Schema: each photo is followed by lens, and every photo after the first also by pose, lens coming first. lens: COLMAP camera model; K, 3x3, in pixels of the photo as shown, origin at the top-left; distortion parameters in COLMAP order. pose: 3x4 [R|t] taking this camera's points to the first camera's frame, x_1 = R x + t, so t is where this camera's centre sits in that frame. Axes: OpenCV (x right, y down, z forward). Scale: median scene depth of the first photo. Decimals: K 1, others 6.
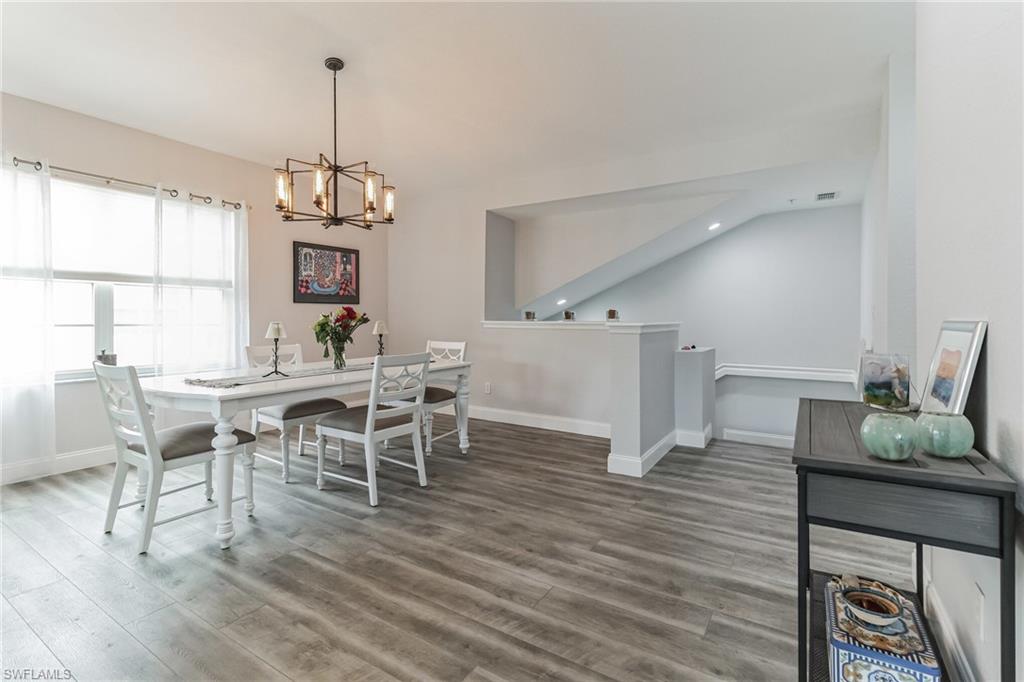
lens RADIAL K [[473.9, 0, 516.0], [0, 473.9, 325.3], [0, 0, 1]] dist [0.005234, -0.000171]
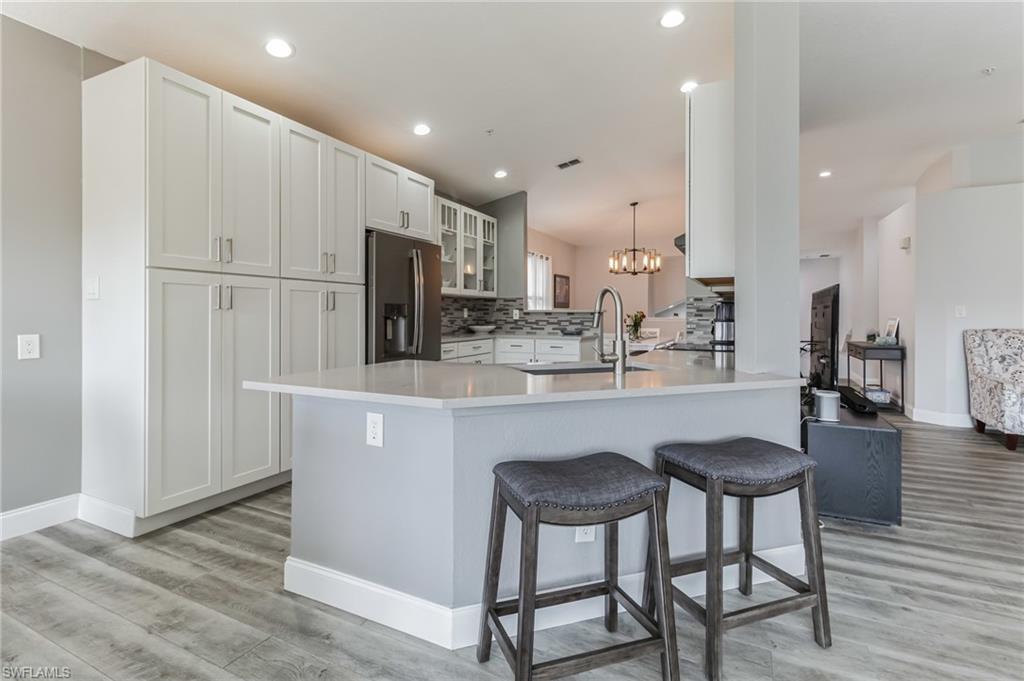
lens RADIAL K [[482.3, 0, 510.7], [0, 482.3, 315.2], [0, 0, 1]] dist [0.001073, 0.001062]
pose [[0.994234, -0.001523, 0.107225, -0.857170], [0.002716, 0.999936, -0.010985, 0.001390], [-0.107201, 0.011213, 0.994174, -0.854984]]
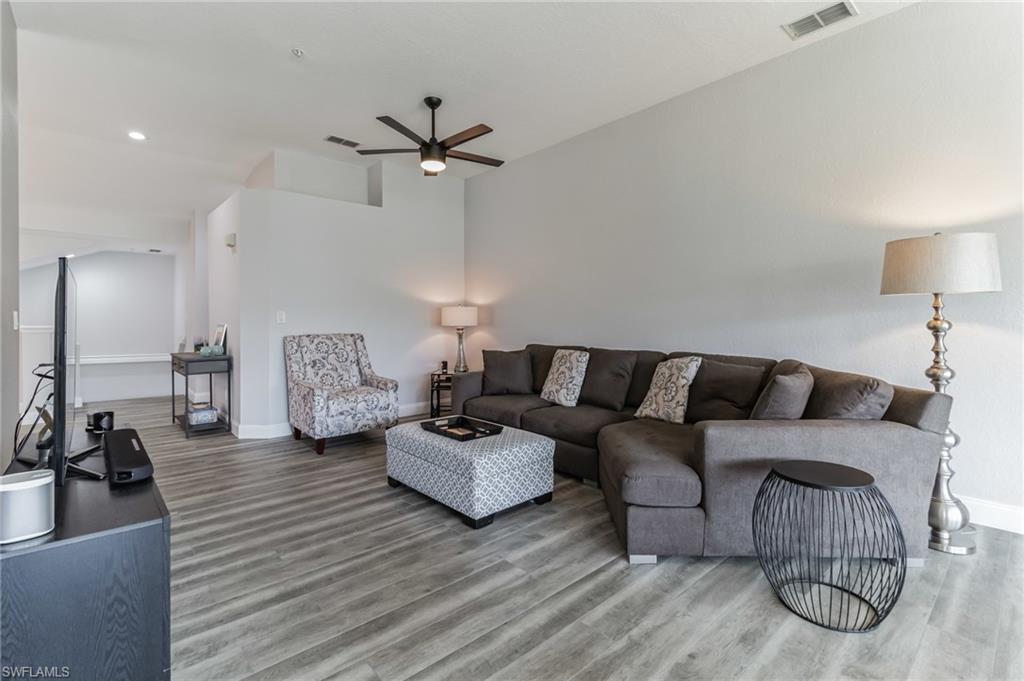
lens RADIAL K [[473.9, 0, 516.0], [0, 473.9, 324.8], [0, 0, 1]] dist [0.005234, -0.000171]
pose [[0.272408, -0.006377, 0.962161, -0.597887], [0.012415, 0.999918, 0.003113, 0.003322], [-0.962102, 0.011097, 0.272464, -0.662400]]
